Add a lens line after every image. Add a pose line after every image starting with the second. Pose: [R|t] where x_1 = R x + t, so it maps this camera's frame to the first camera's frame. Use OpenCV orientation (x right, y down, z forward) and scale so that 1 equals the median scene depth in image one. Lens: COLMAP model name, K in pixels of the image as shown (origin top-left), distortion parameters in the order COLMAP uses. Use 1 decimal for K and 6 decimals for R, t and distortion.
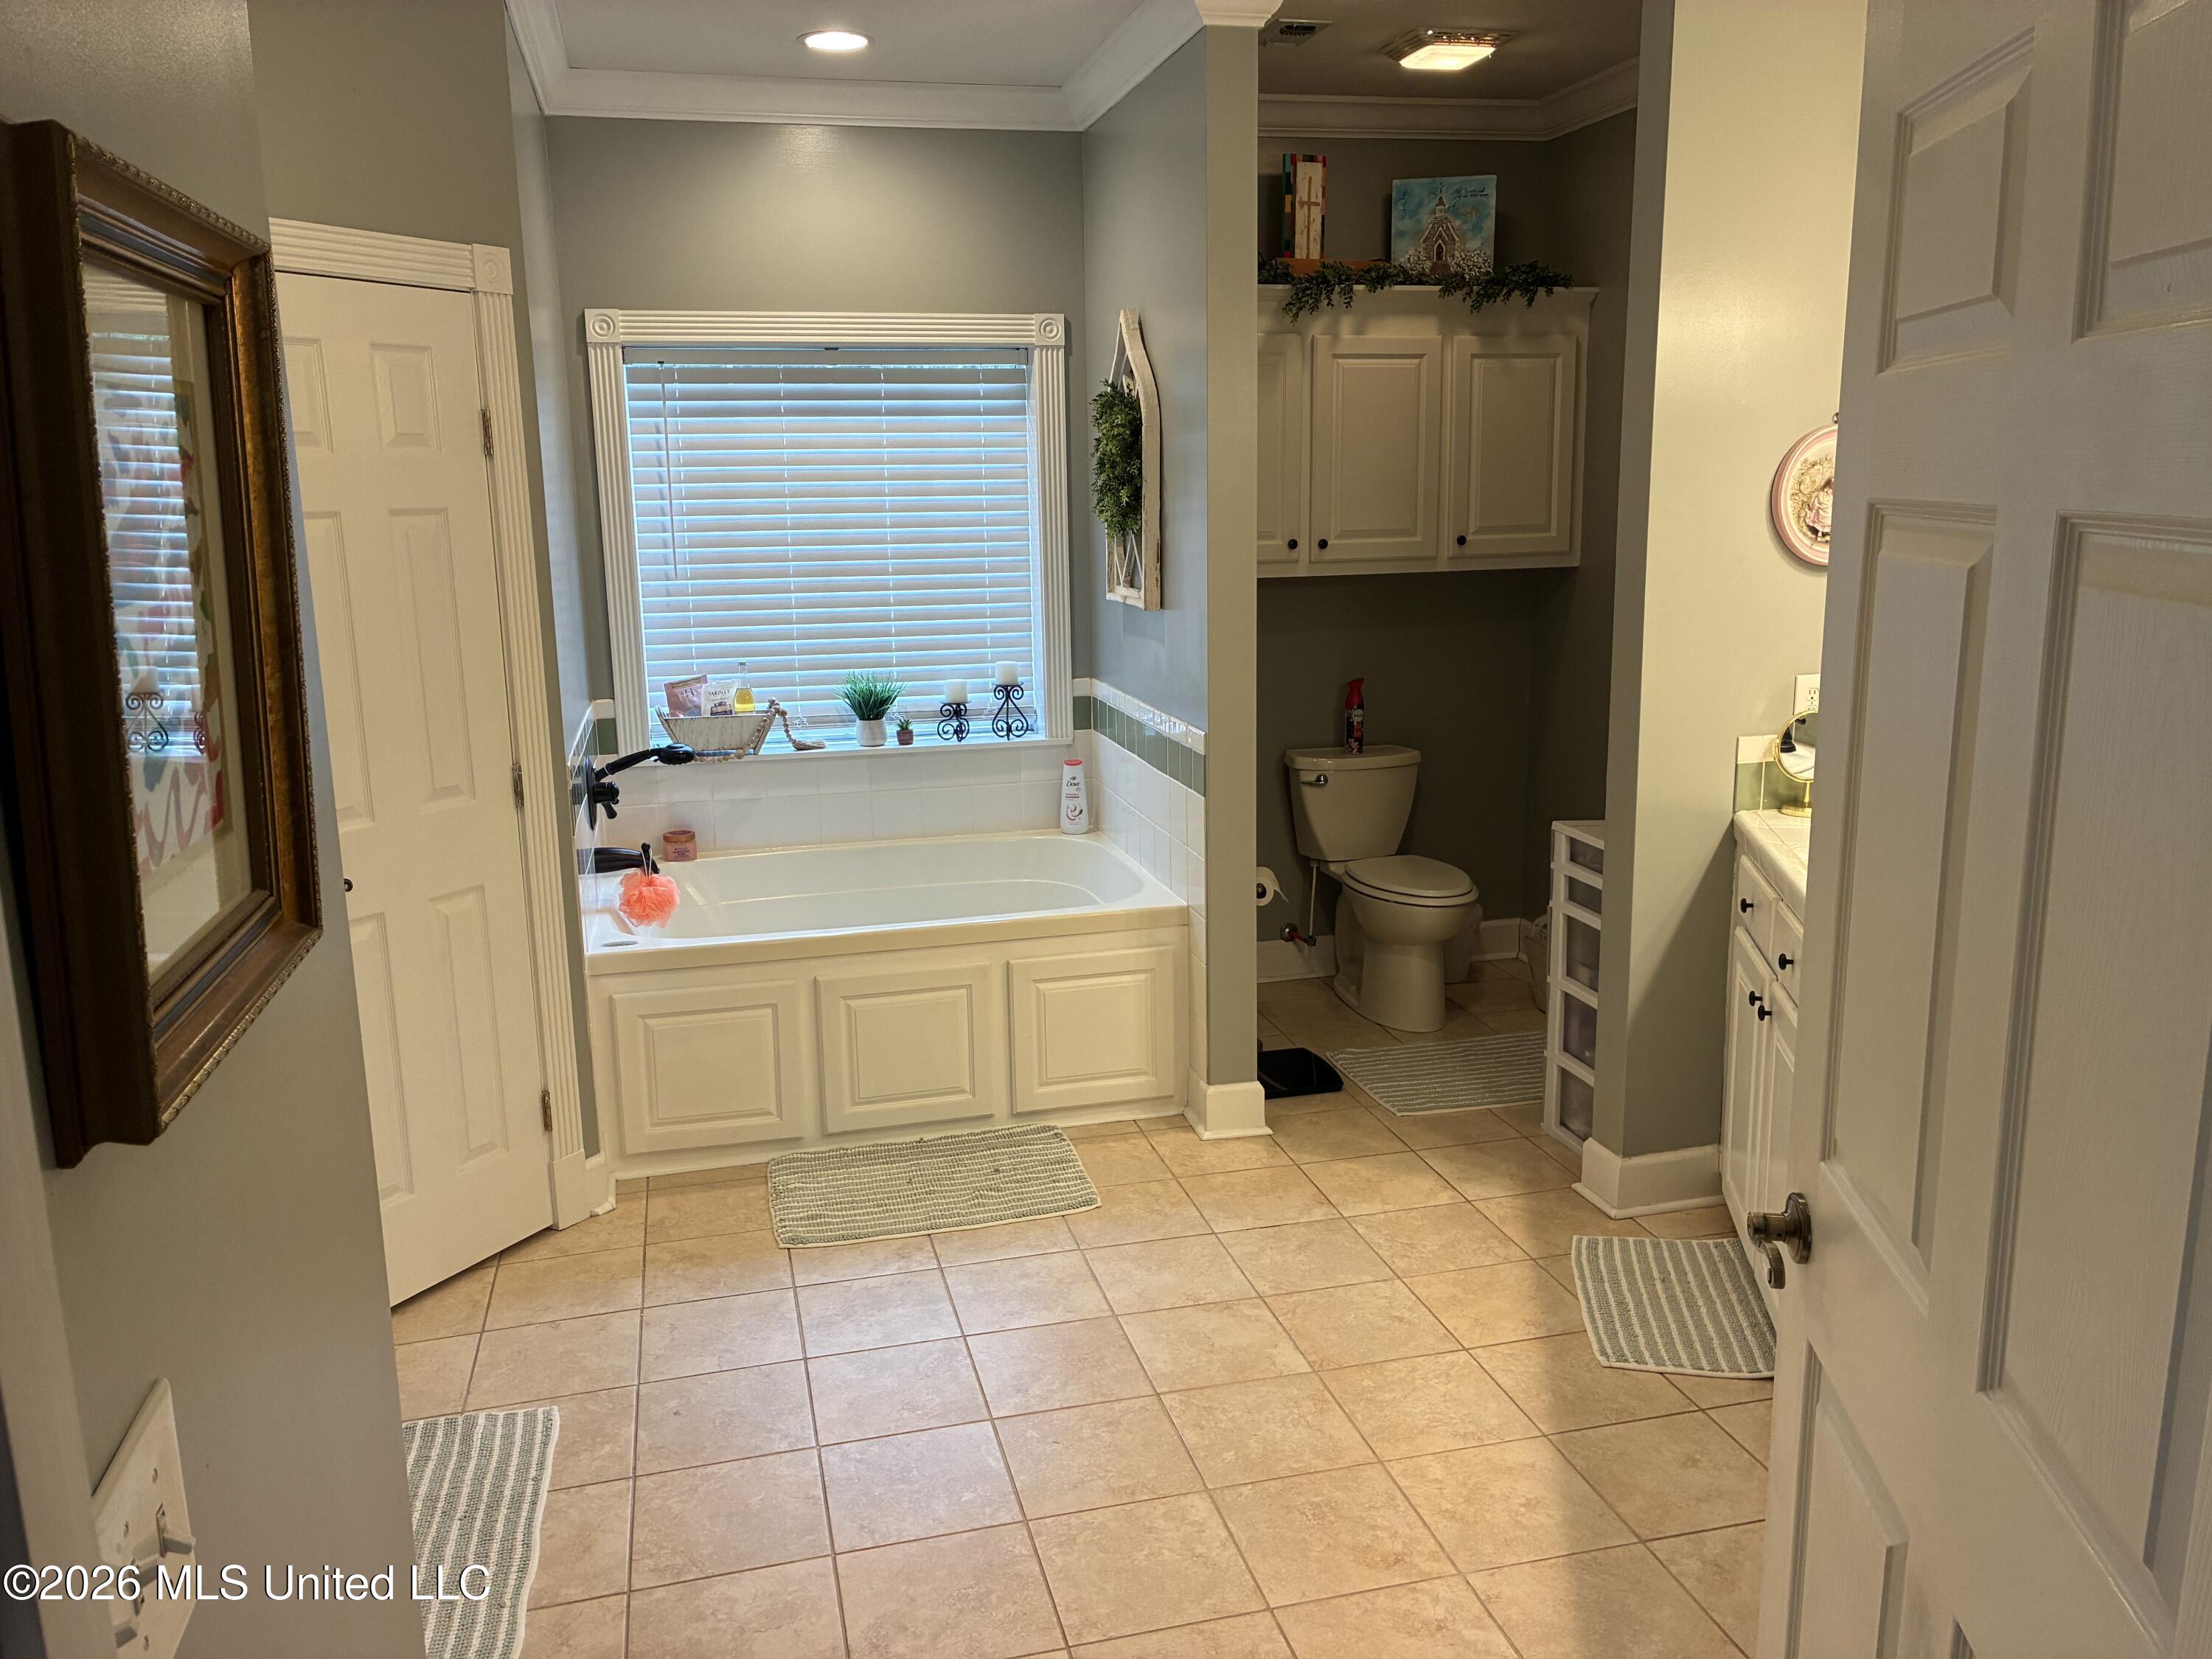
lens RADIAL K [[1678.8, 0, 1125.0], [0, 1678.8, 838.1], [0, 0, 1]] dist [0.048259, -0.048093]
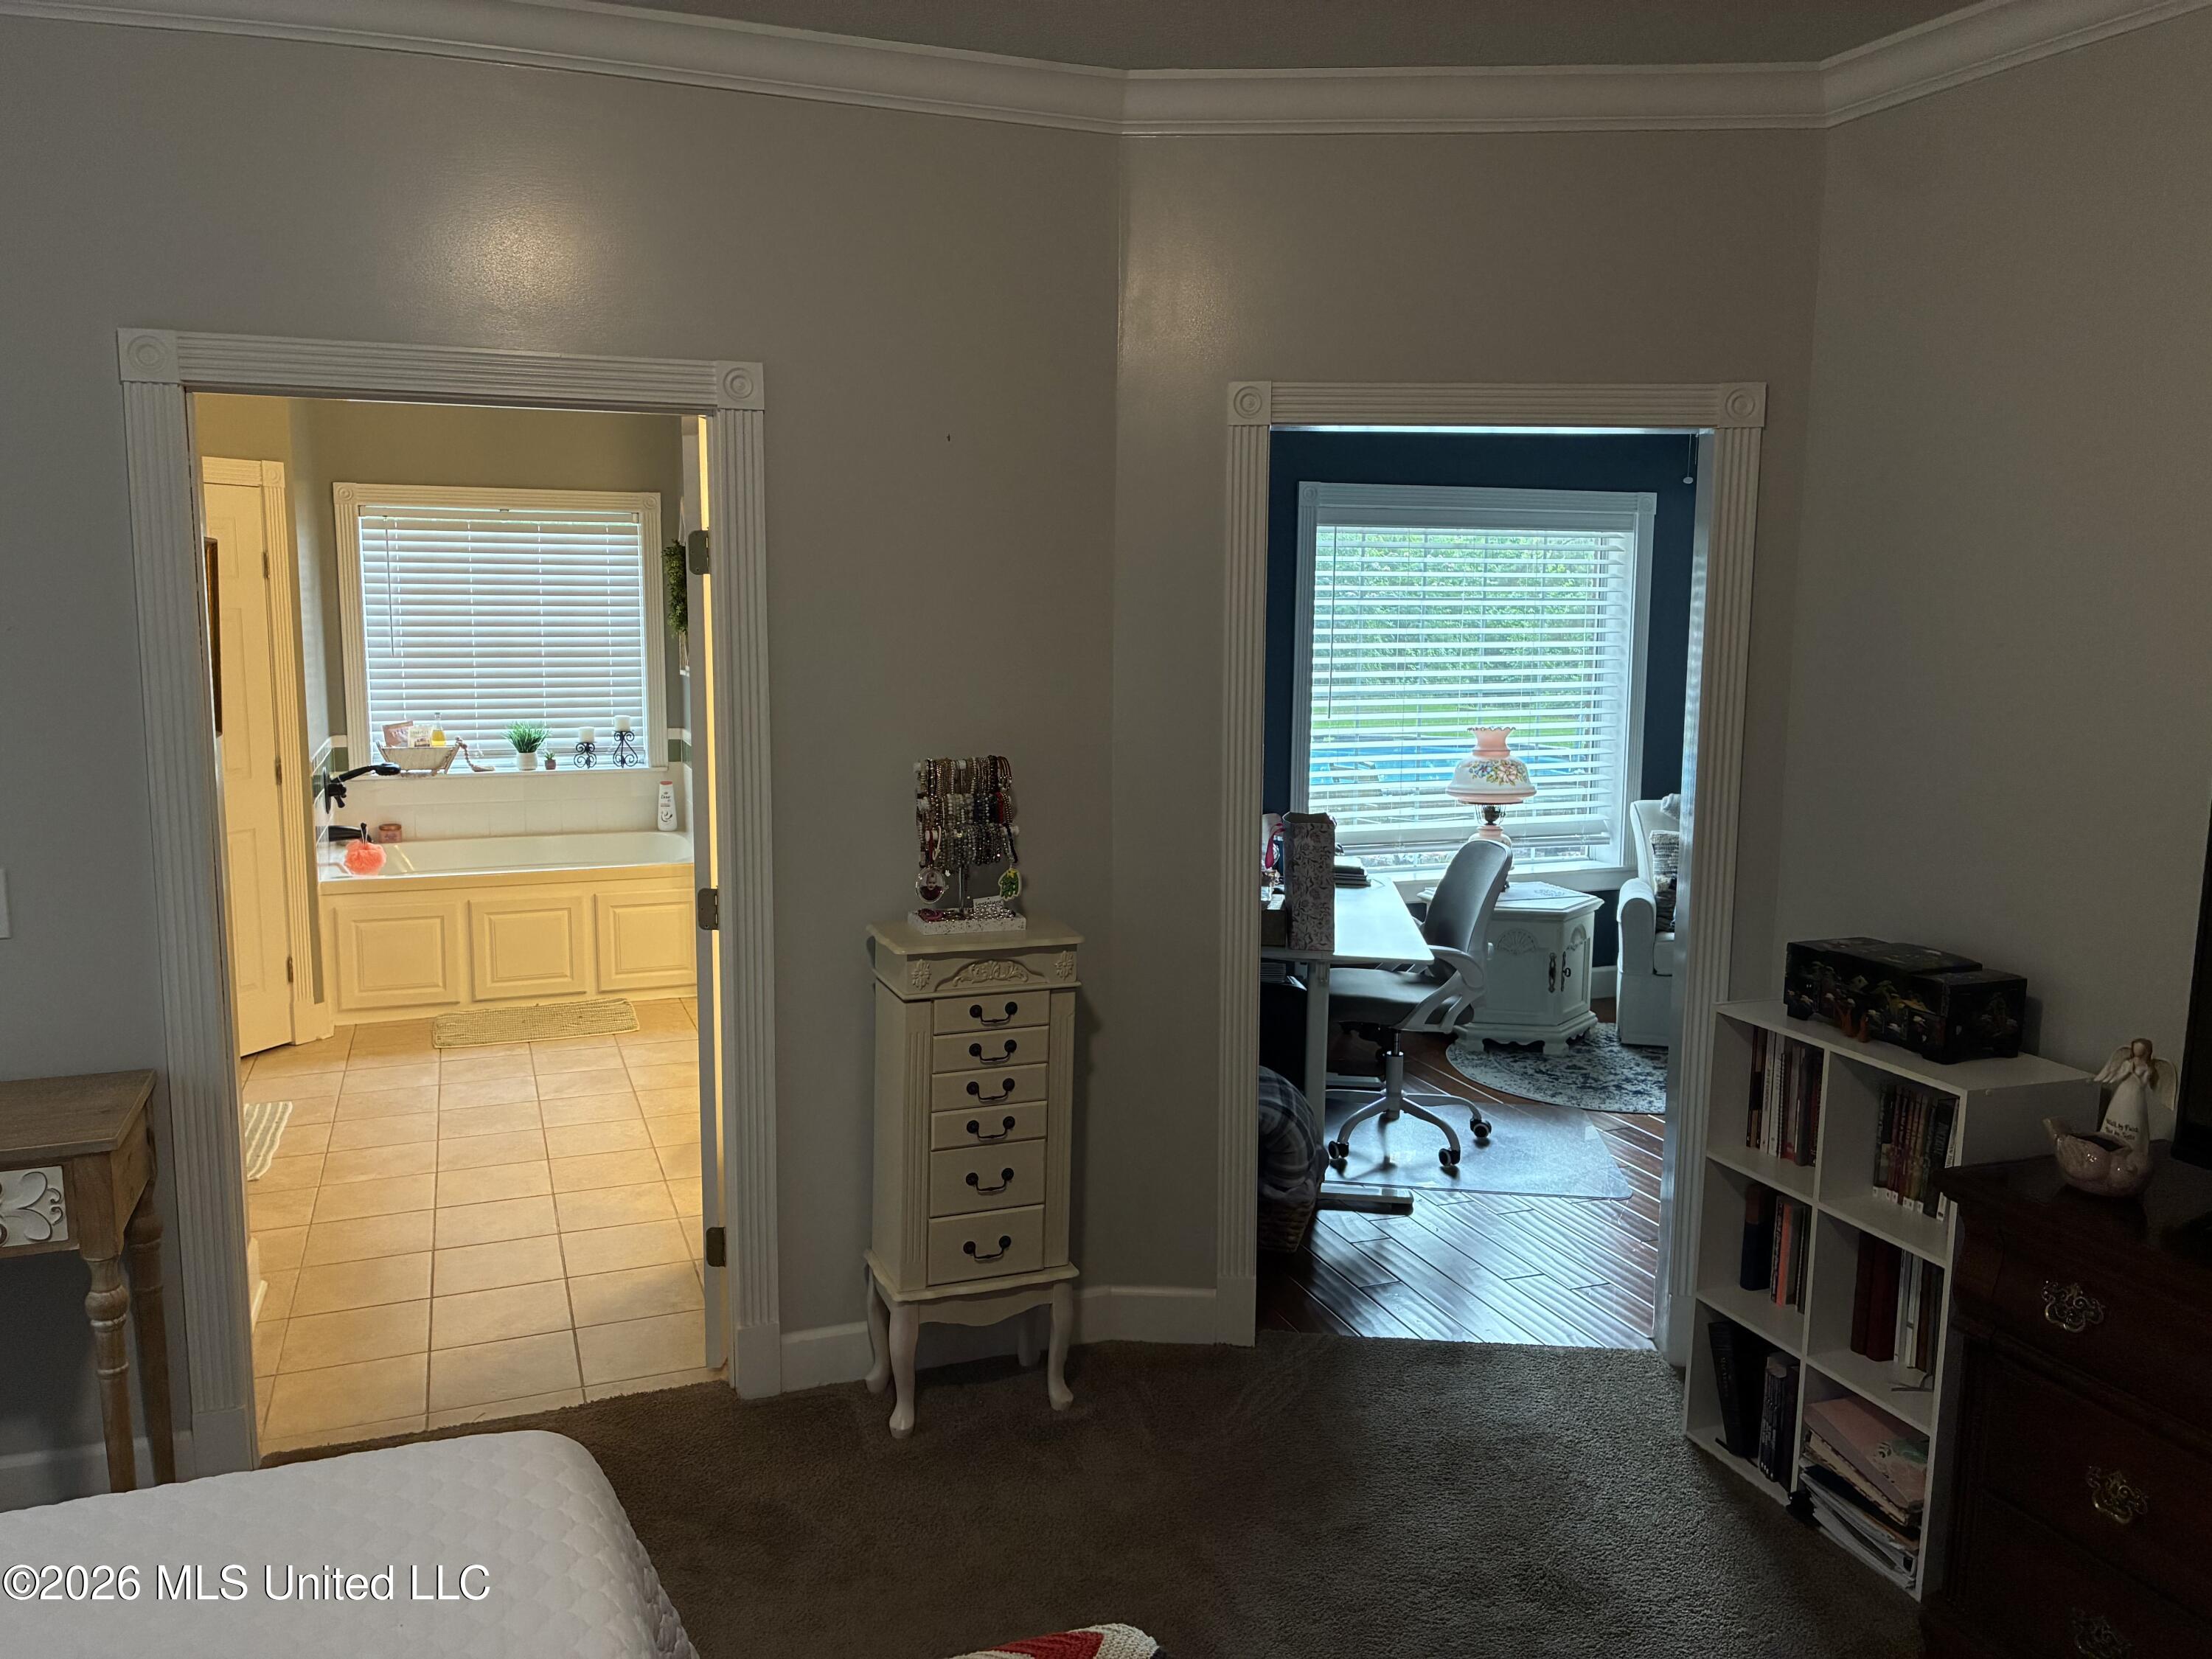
lens RADIAL K [[1678.8, 0, 1107.7], [0, 1678.8, 832.1], [0, 0, 1]] dist [0.048259, -0.048093]
pose [[0.993731, 0.006898, 0.111587, 0.223581], [0.001000, 0.997507, -0.070566, 0.121788], [-0.111796, 0.070235, 0.991246, -0.622232]]
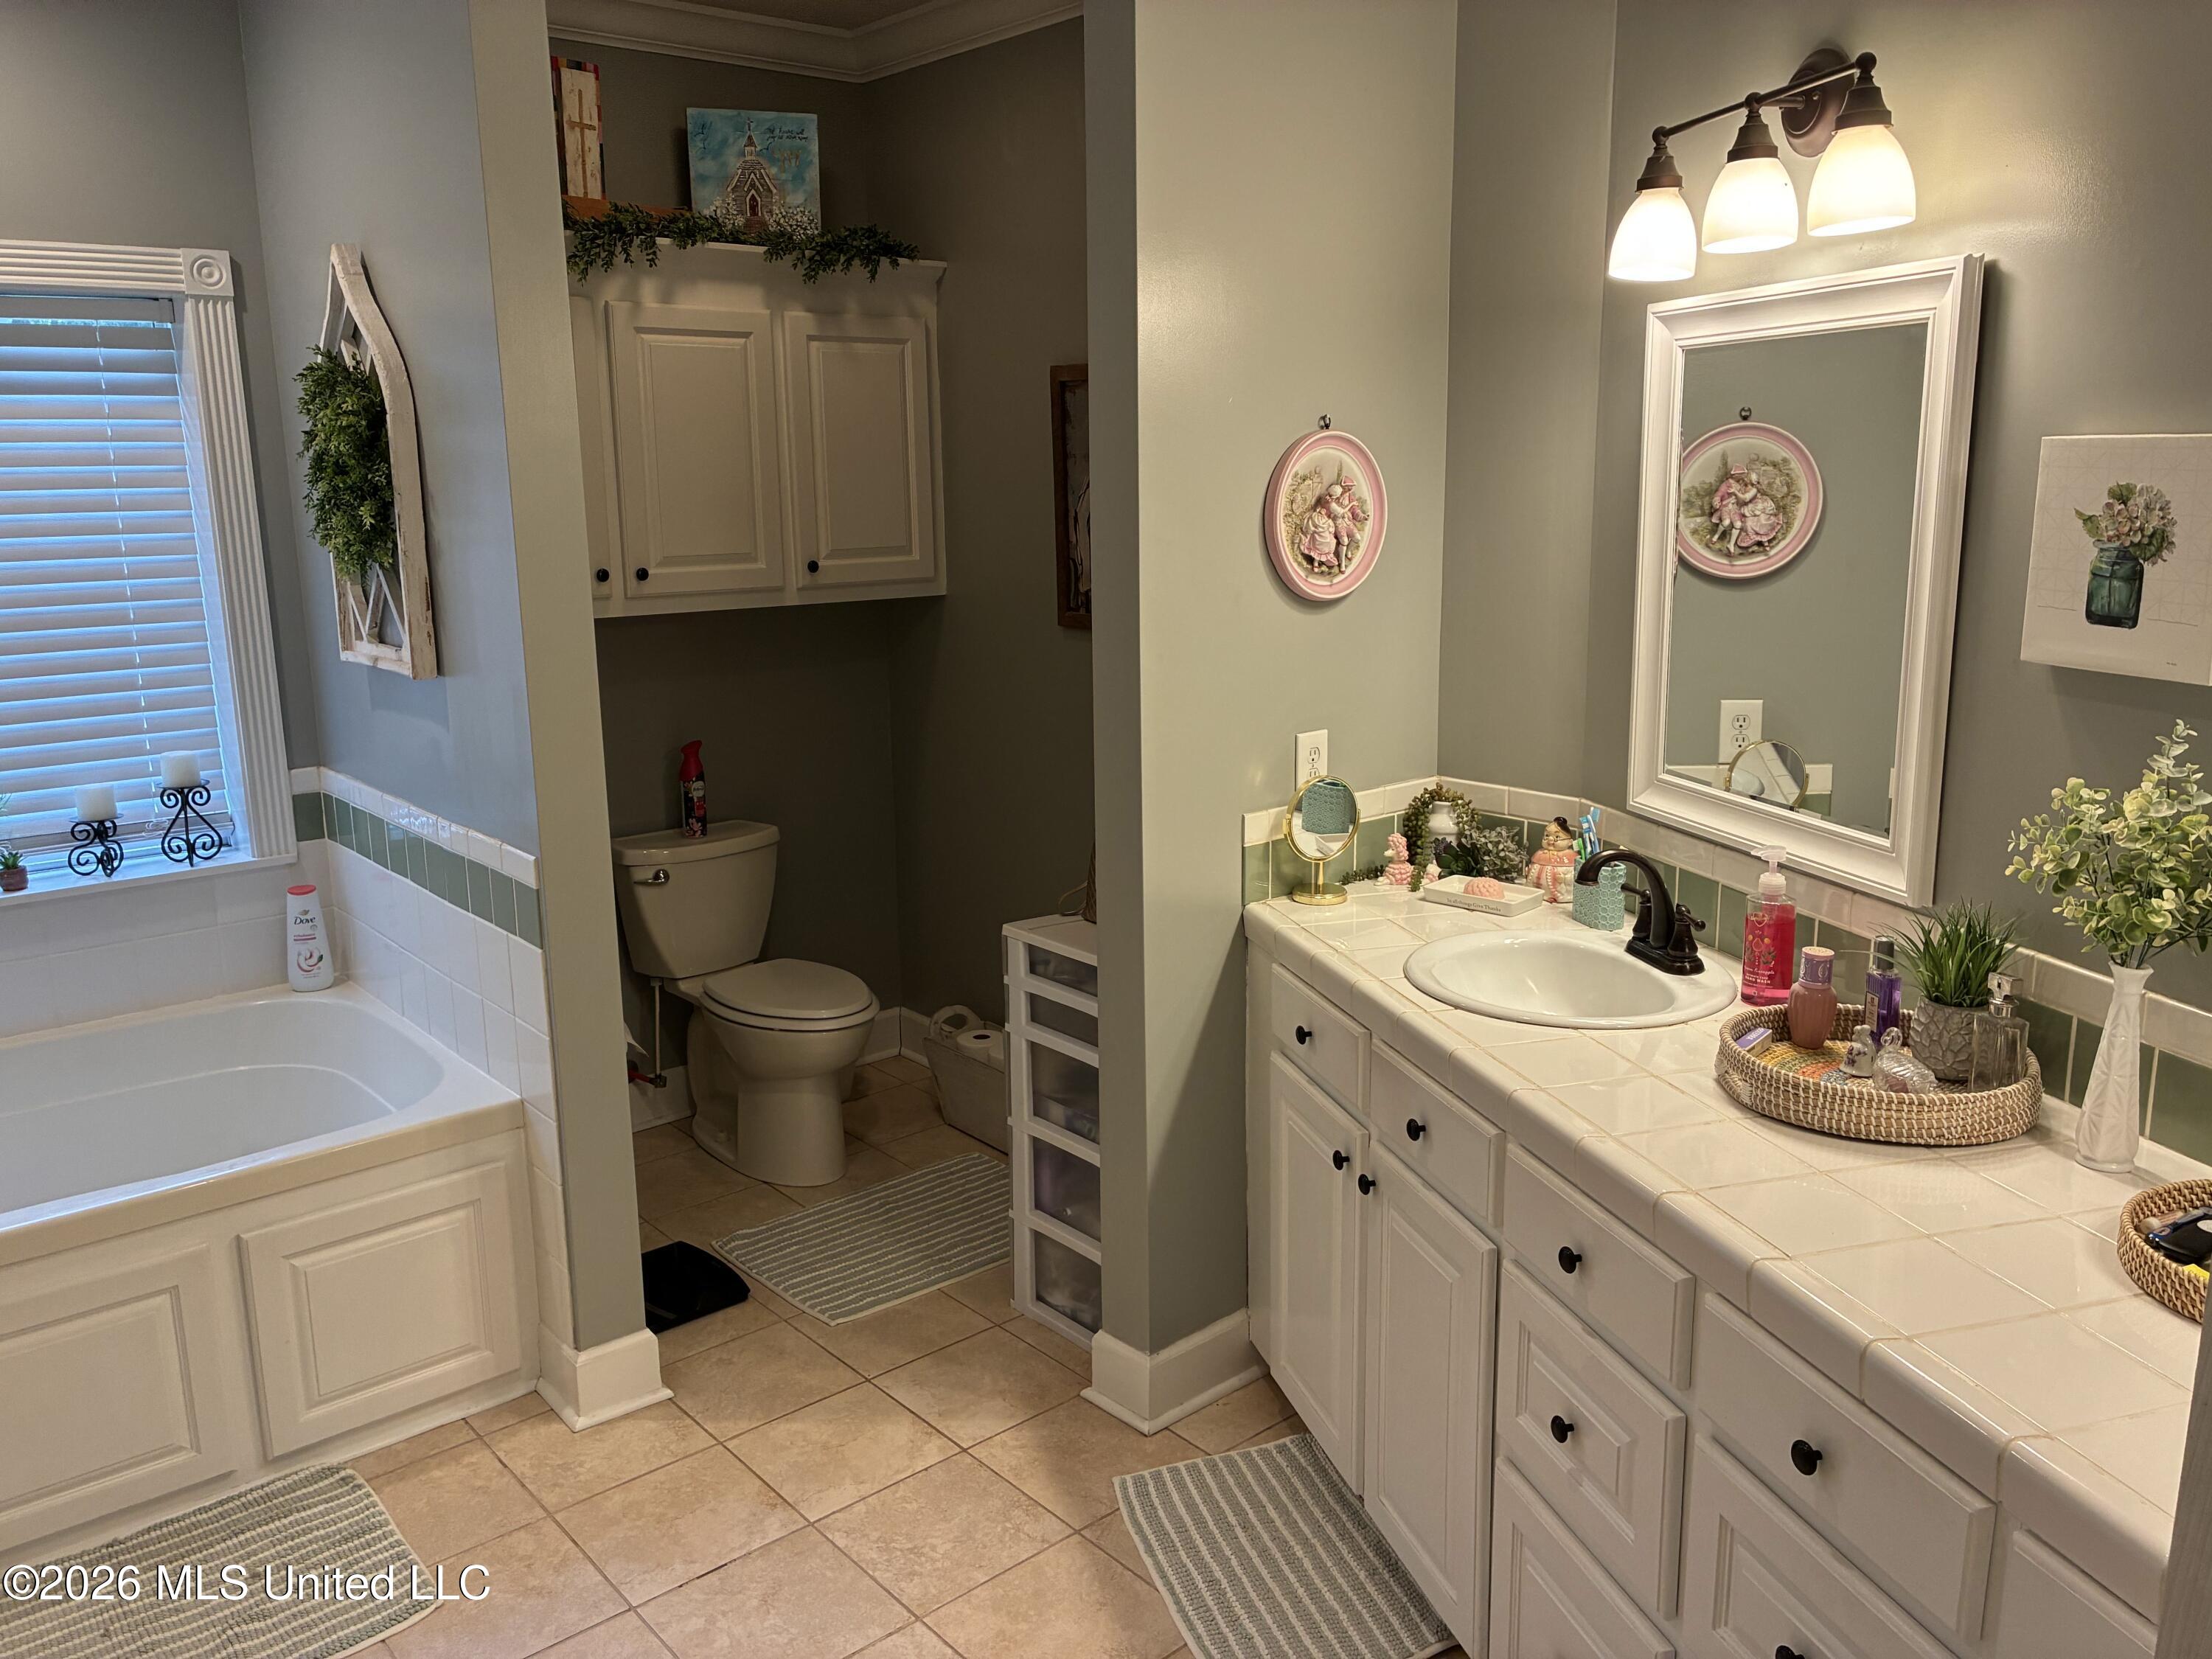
lens RADIAL K [[1678.8, 0, 1102.5], [0, 1678.8, 813.6], [0, 0, 1]] dist [0.048259, -0.048093]
pose [[0.899008, -0.084123, 0.429776, -0.035670], [0.090165, 0.995907, 0.006330, -0.058179], [-0.428549, 0.033060, 0.902914, 0.246561]]
